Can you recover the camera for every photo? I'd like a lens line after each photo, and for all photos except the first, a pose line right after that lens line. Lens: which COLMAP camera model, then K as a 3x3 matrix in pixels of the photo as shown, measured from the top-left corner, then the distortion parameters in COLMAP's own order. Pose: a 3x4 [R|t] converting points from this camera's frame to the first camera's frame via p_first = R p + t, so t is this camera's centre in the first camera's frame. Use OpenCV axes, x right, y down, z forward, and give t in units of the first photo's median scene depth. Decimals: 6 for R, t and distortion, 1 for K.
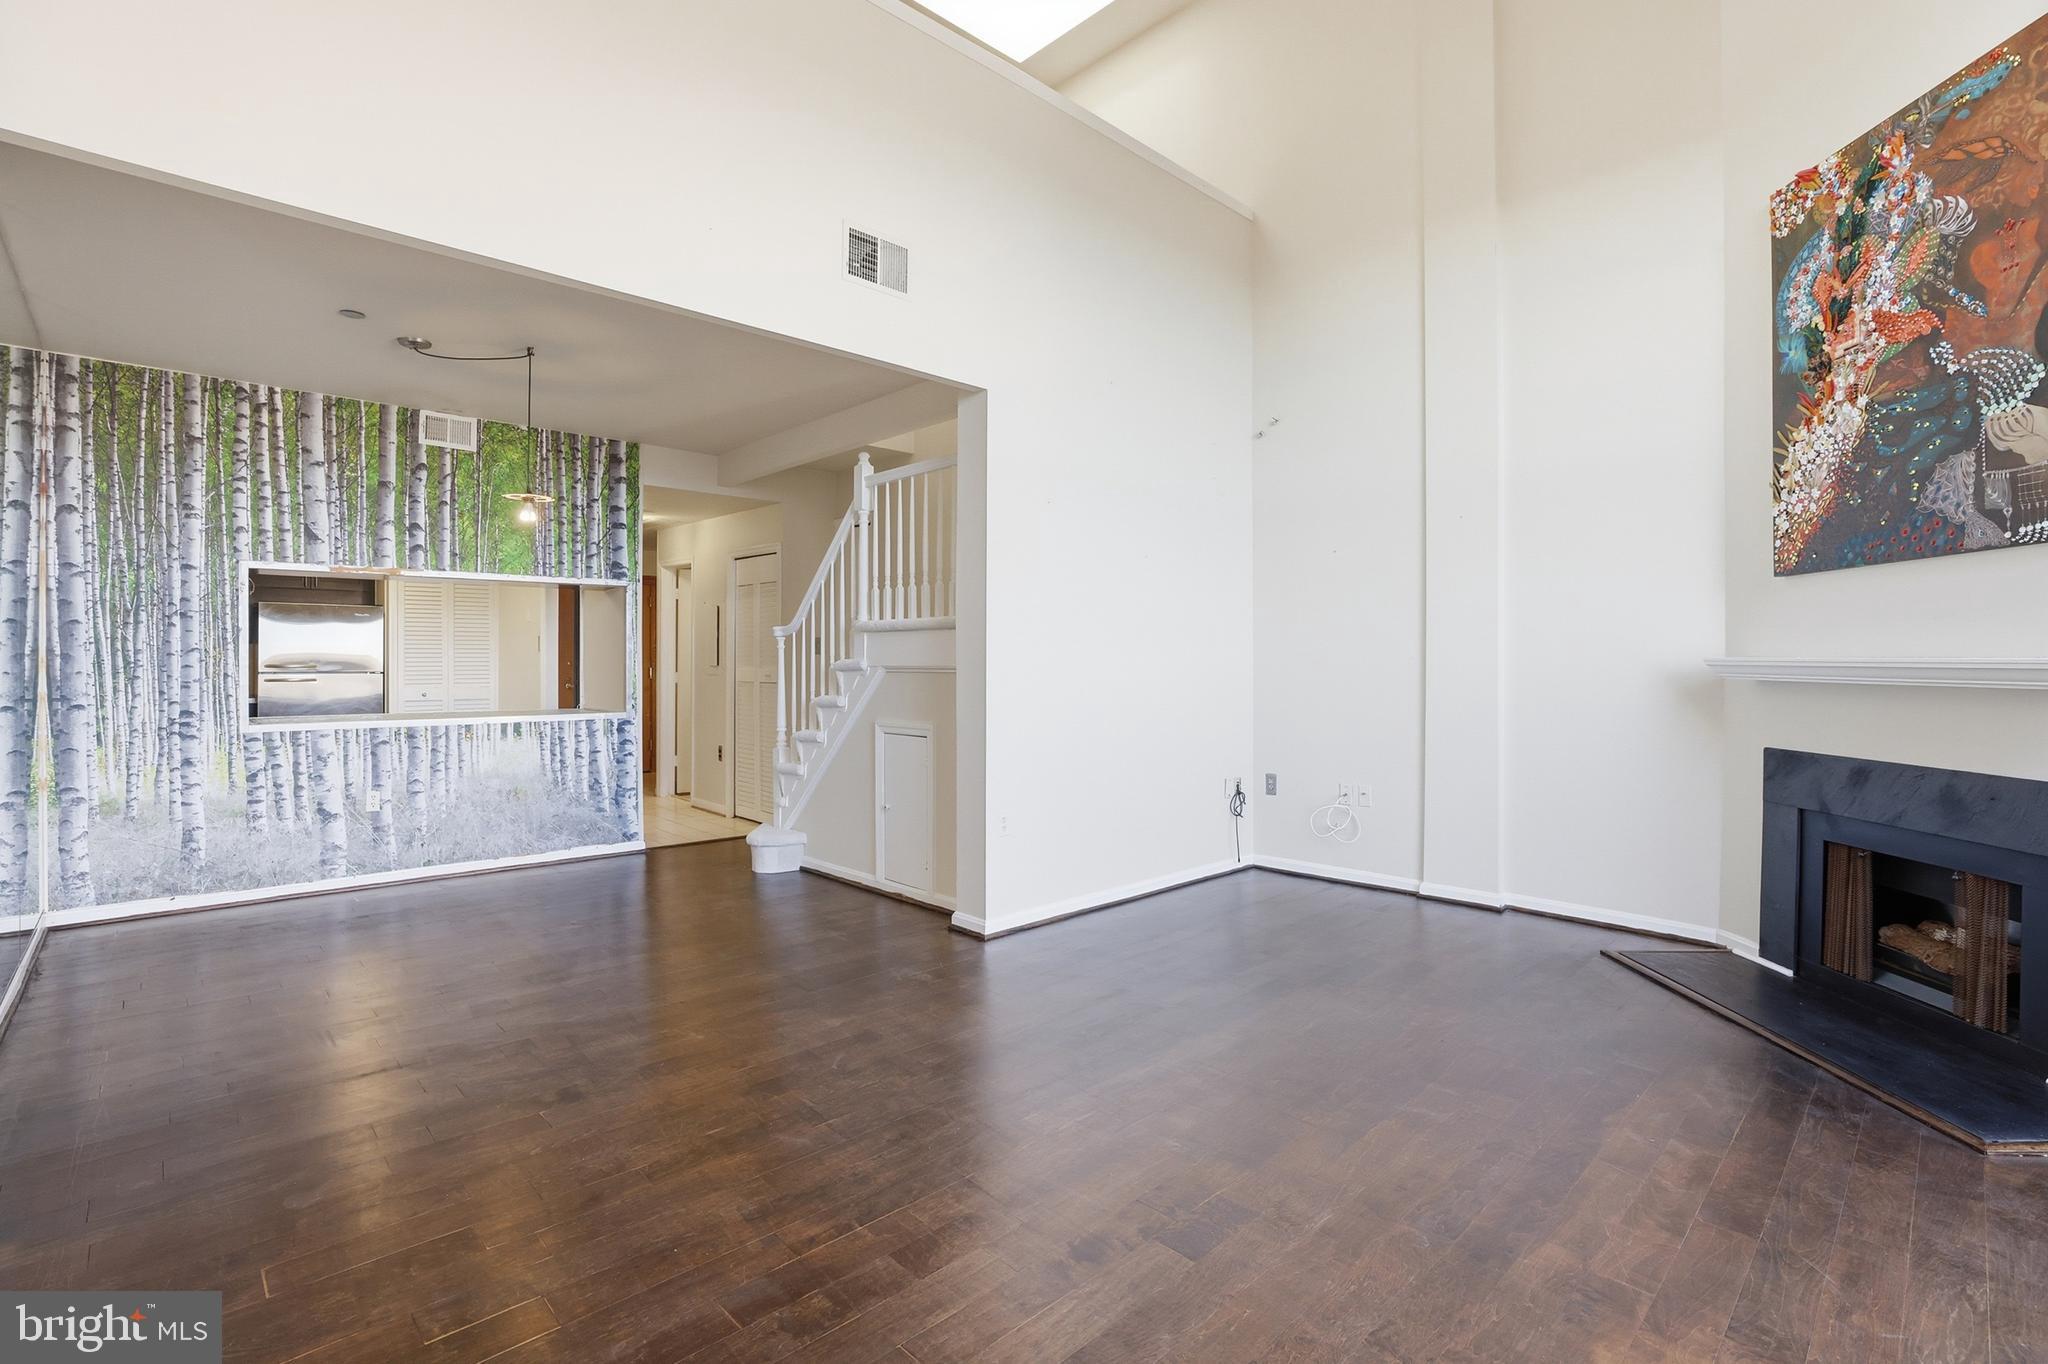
lens RADIAL K [[944.5, 0, 1025.0], [0, 944.5, 660.9], [0, 0, 1]] dist [-0.047263, 0.017758]
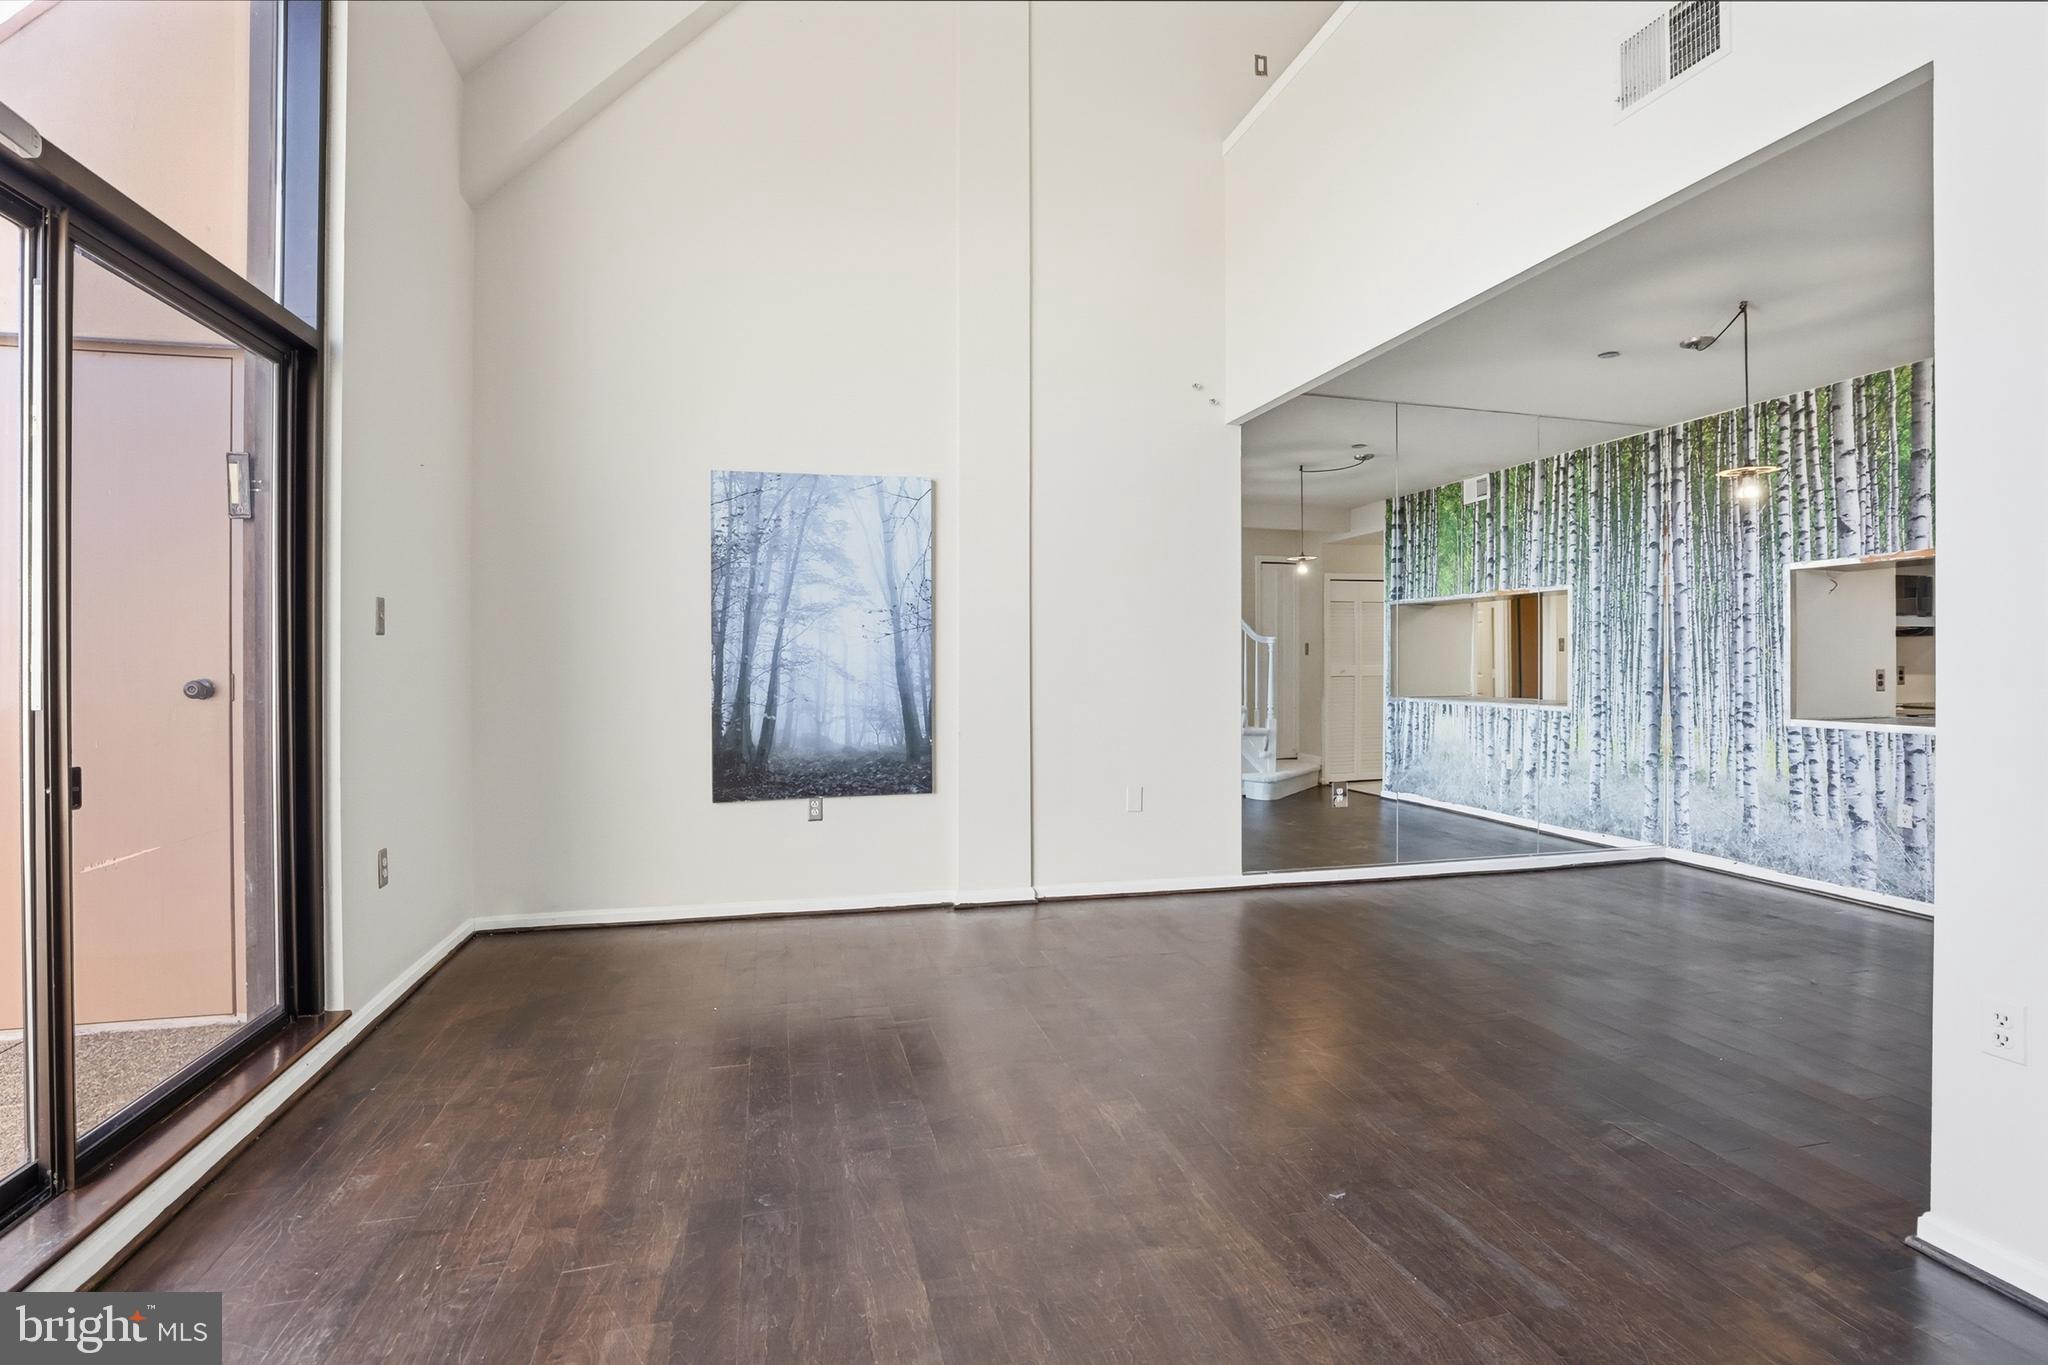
lens RADIAL K [[944.5, 0, 1025.0], [0, 944.5, 661.4], [0, 0, 1]] dist [-0.047263, 0.017758]
pose [[-0.475991, -0.003132, -0.879445, 0.494925], [-0.003368, 0.999993, -0.001739, 0.008512], [0.879444, 0.002134, -0.475998, 0.717747]]
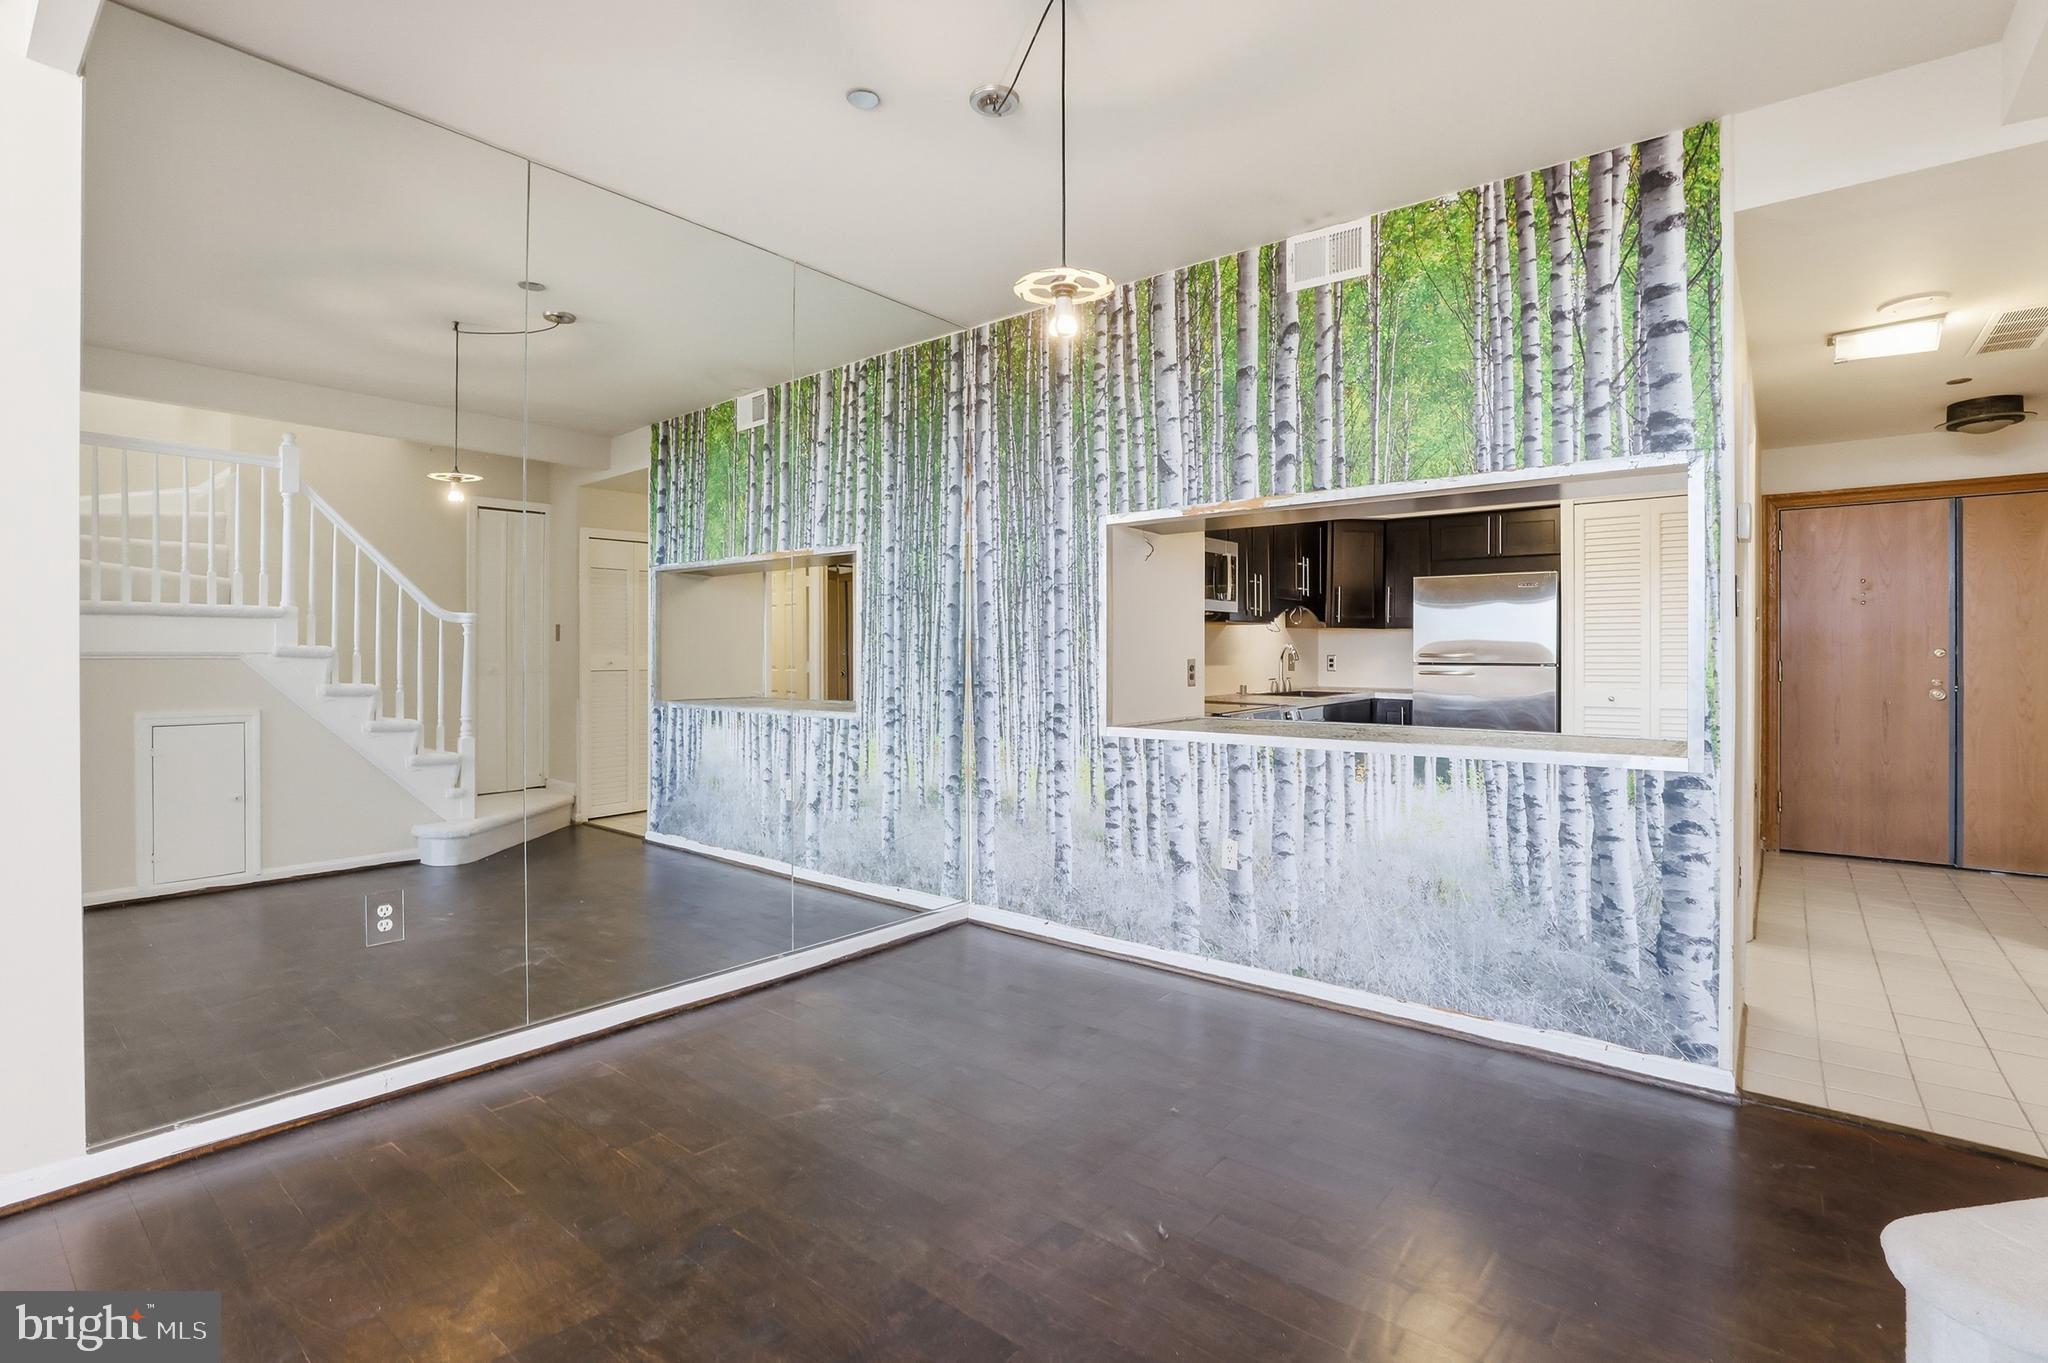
lens RADIAL K [[944.5, 0, 1025.0], [0, 944.5, 660.4], [0, 0, 1]] dist [-0.047263, 0.017758]
pose [[0.131581, 0.001067, -0.991305, -0.058895], [-0.002566, 0.999996, 0.000736, 0.013279], [0.991302, 0.002447, 0.131584, 0.811211]]
